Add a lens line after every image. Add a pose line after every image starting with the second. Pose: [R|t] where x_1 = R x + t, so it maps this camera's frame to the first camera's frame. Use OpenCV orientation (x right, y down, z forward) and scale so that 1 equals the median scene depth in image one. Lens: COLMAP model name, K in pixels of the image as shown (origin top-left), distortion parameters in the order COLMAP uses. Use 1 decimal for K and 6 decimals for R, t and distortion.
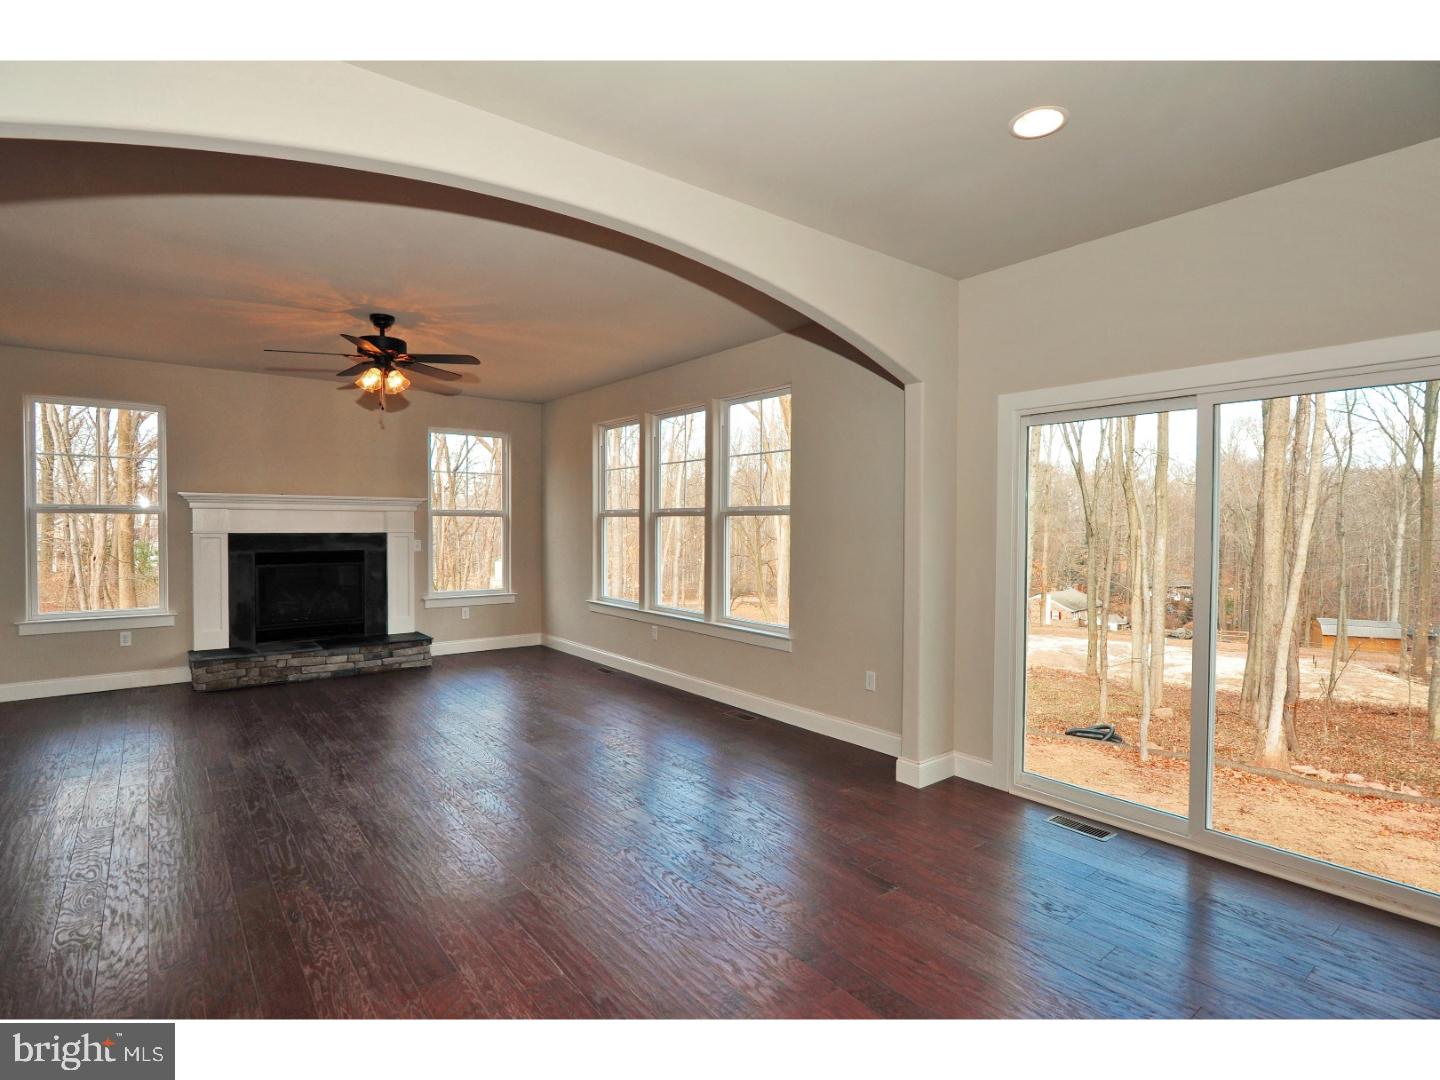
lens RADIAL K [[725.4, 0, 688.2], [0, 725.4, 542.0], [0, 0, 1]] dist [-0.000339, 0.000266]
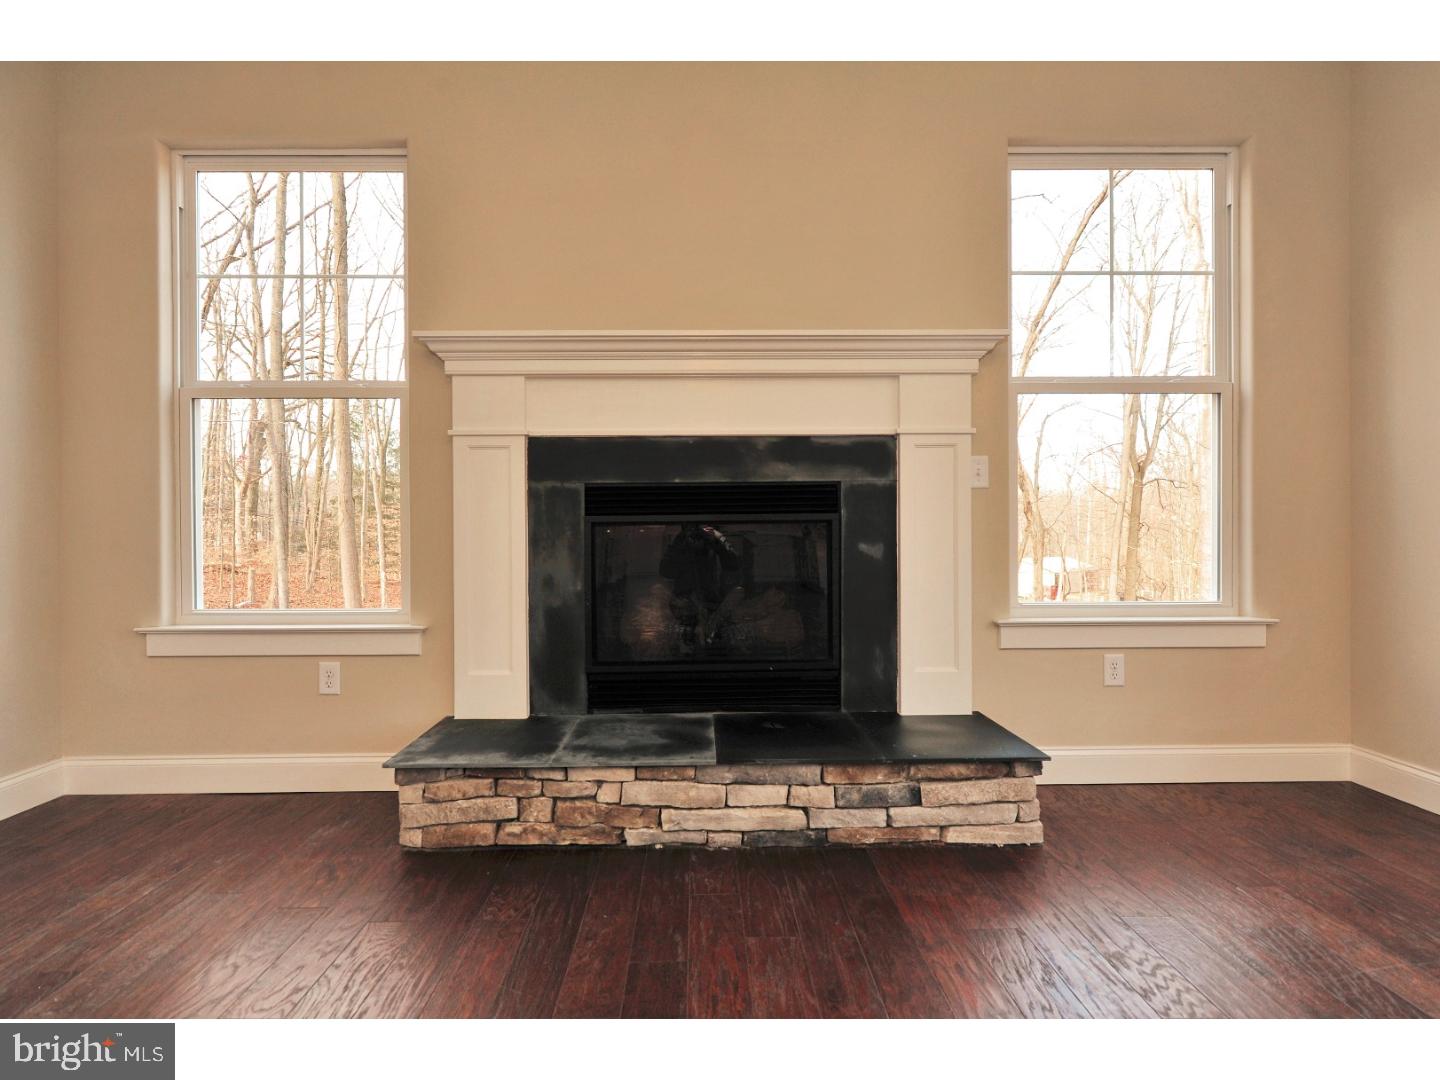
lens RADIAL K [[725.4, 0, 688.2], [0, 725.4, 542.0], [0, 0, 1]] dist [-0.000339, 0.000266]
pose [[0.800371, -0.004500, -0.599488, -0.311010], [-0.006795, 0.999839, -0.016578, 0.052587], [0.599466, 0.017342, 0.800212, 0.714172]]
